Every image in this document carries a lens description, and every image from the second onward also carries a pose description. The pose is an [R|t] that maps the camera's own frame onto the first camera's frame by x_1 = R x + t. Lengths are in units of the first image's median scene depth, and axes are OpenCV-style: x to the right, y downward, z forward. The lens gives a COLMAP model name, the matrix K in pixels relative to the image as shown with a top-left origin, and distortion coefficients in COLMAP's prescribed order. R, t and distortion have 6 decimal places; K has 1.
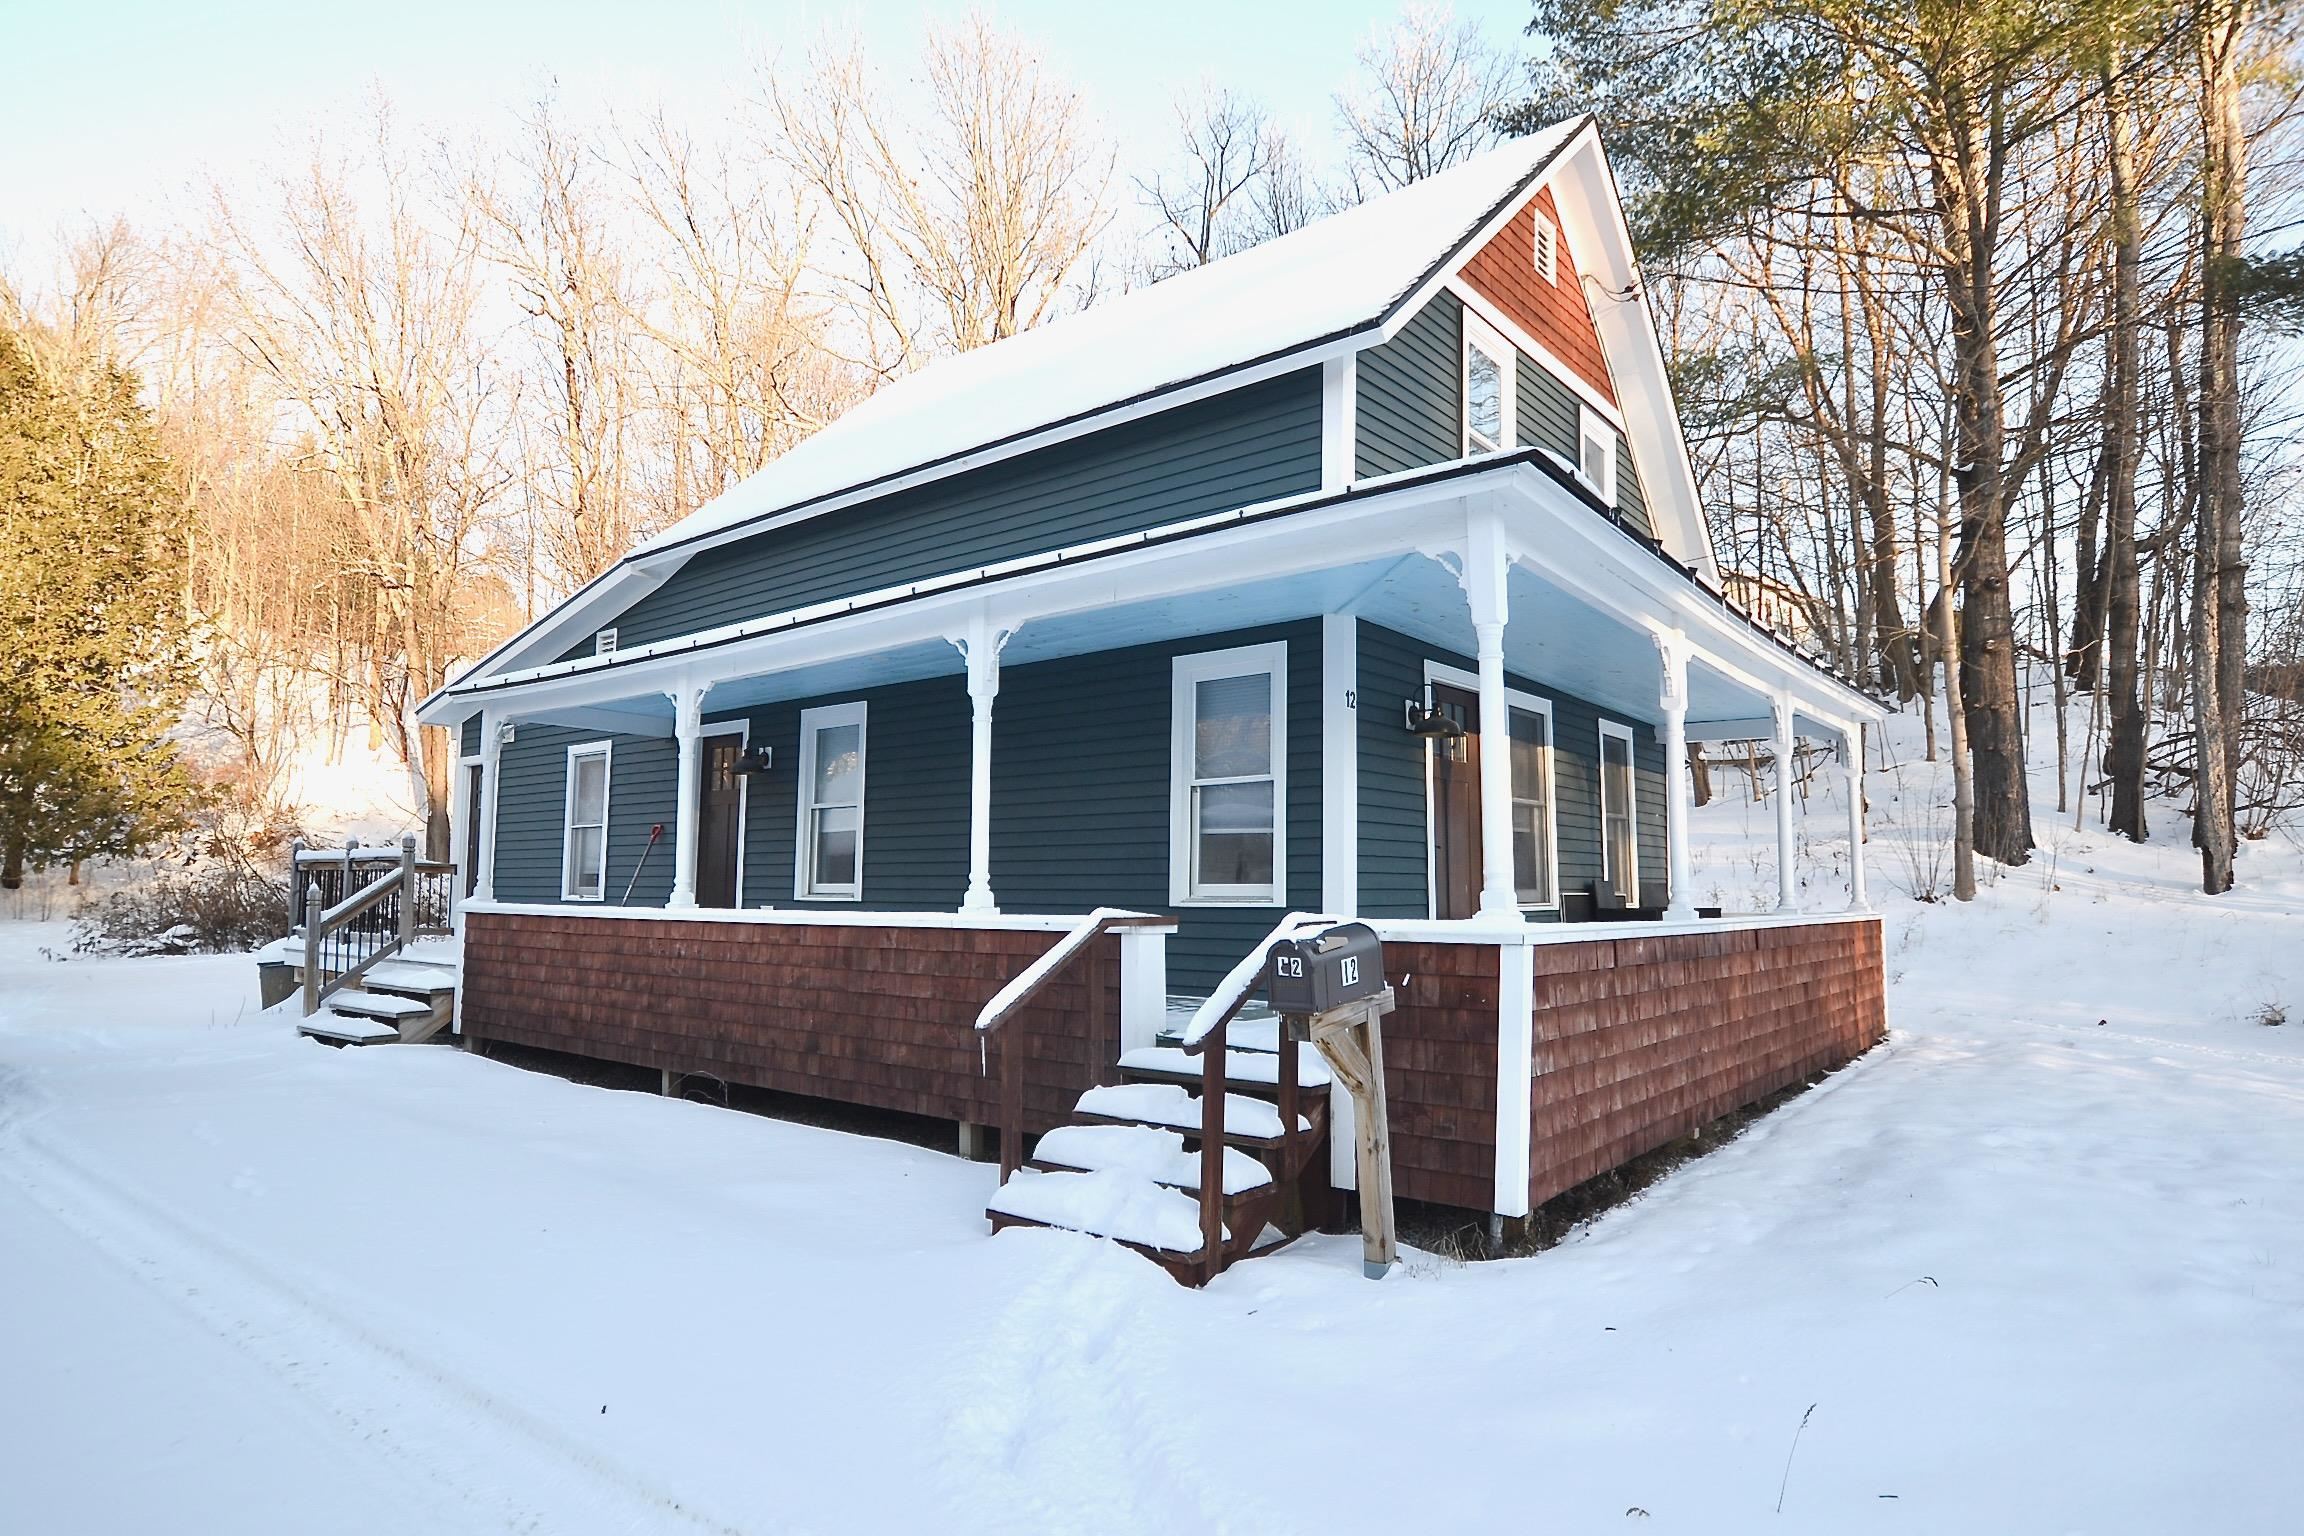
lens RADIAL K [[1286.5, 0, 1153.9], [0, 1286.5, 777.8], [0, 0, 1]] dist [0.005140, 0.000522]
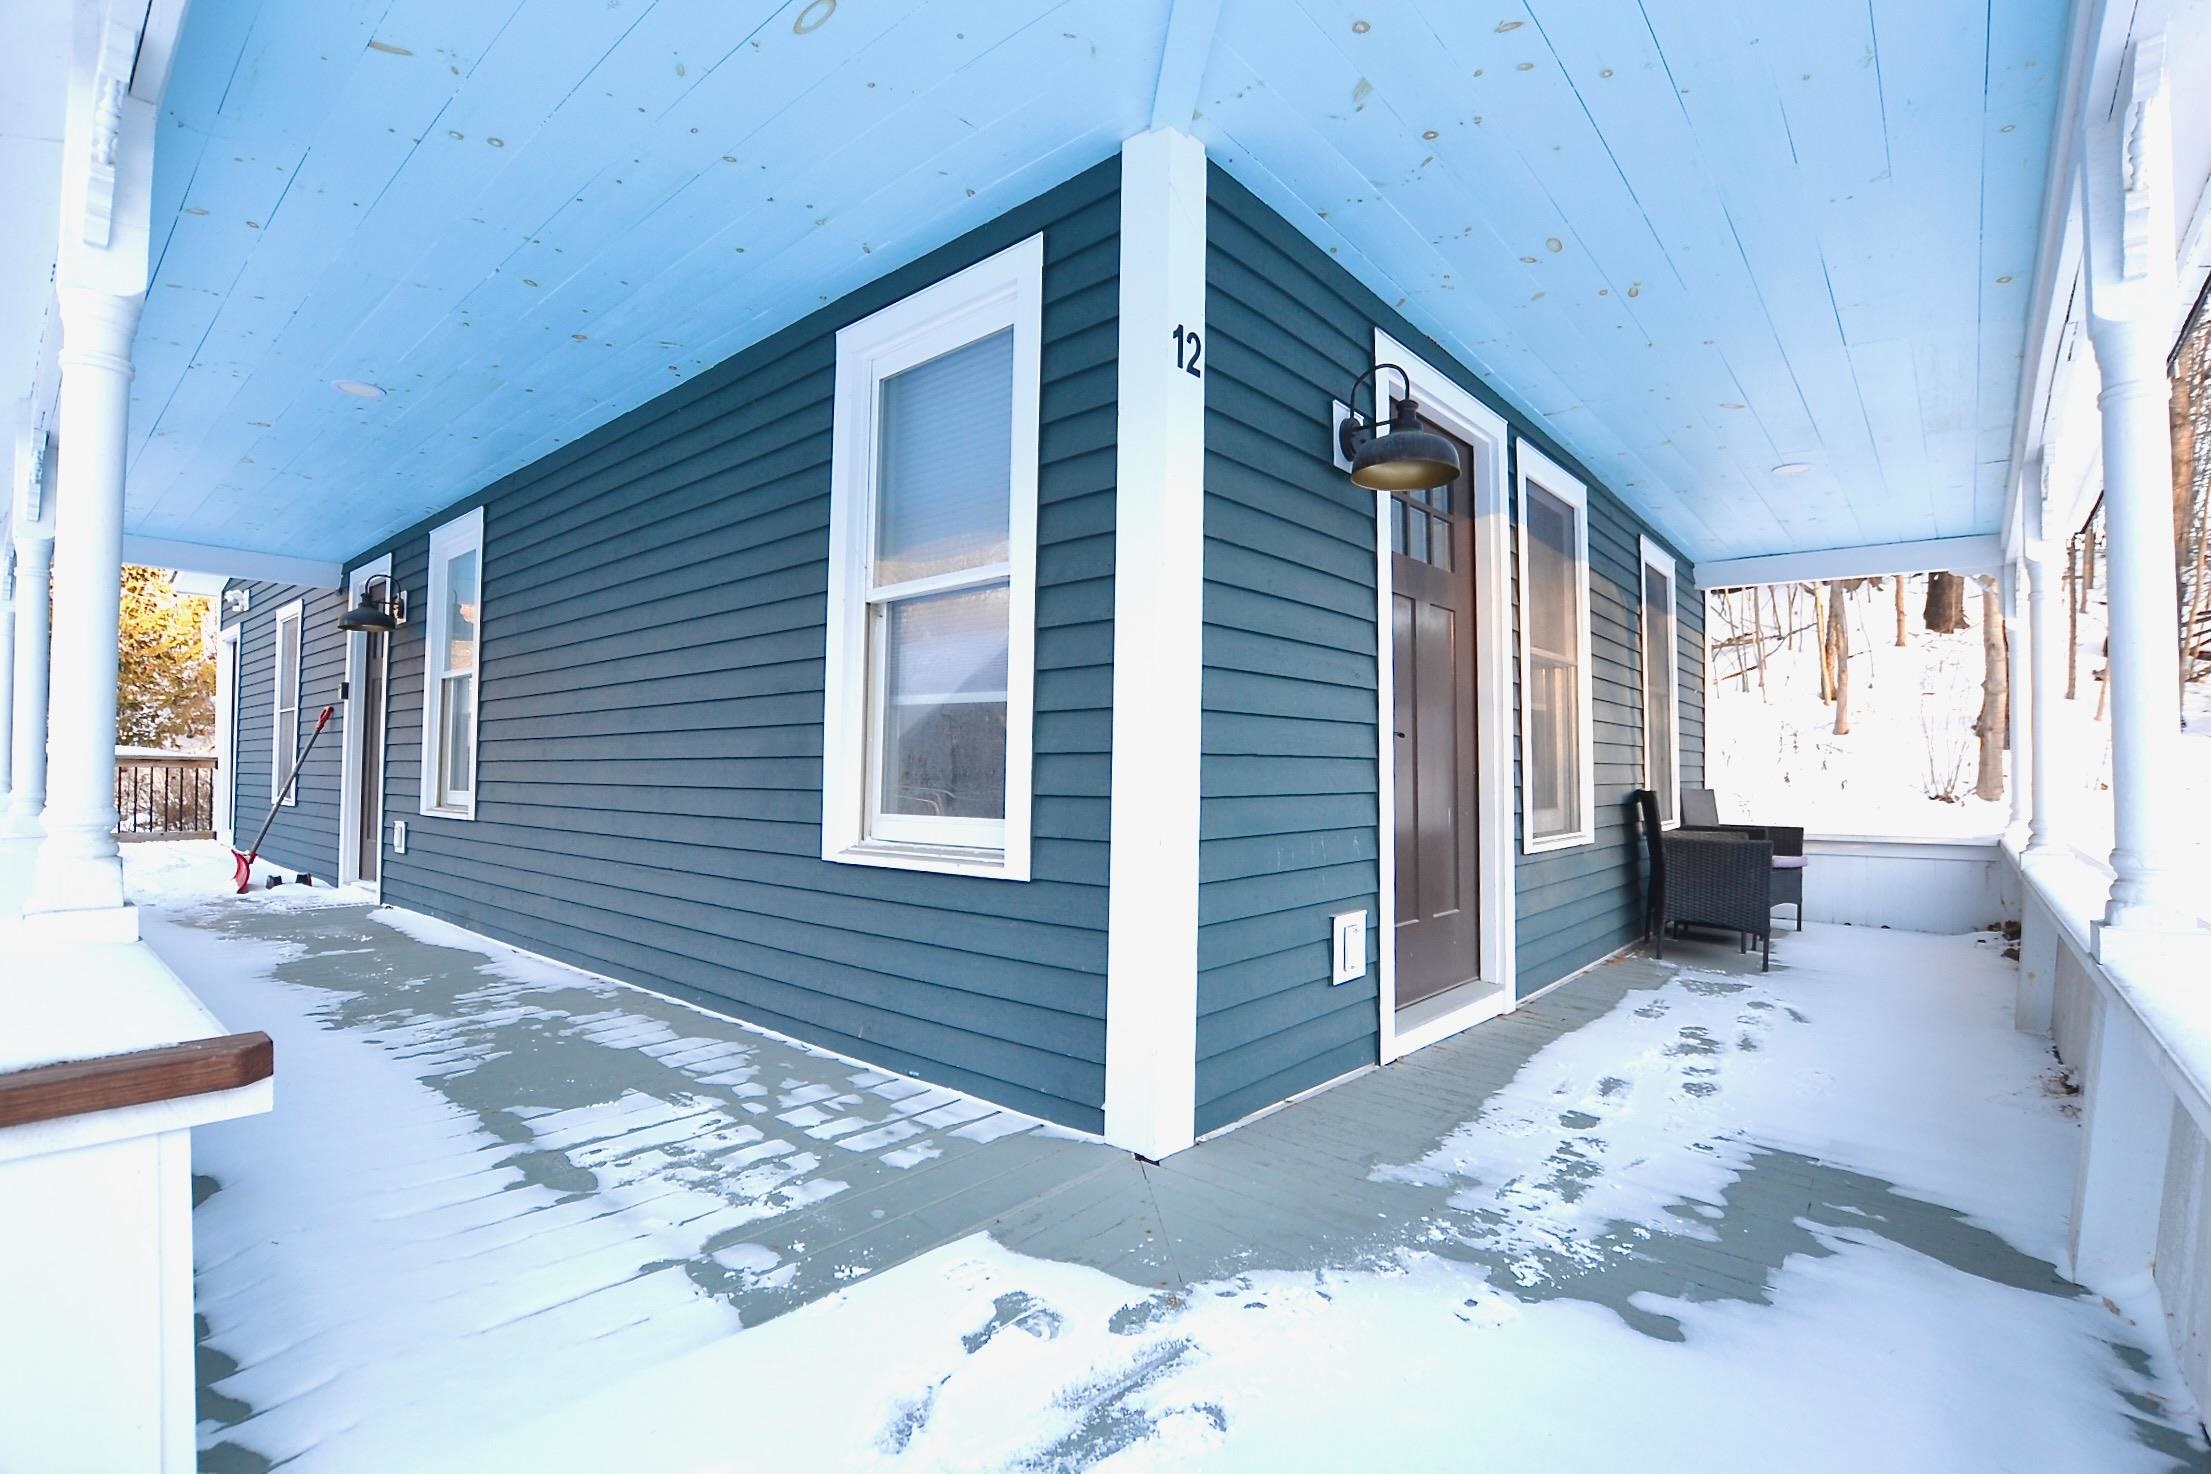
lens RADIAL K [[980.9, 0, 1104.3], [0, 980.9, 730.0], [0, 0, 1]] dist [-0.020920, -0.000126]
pose [[0.999137, -0.000239, -0.041524, 0.130912], [0.002080, 0.999017, 0.044282, 0.036872], [0.041473, -0.044330, 0.998156, 0.654917]]
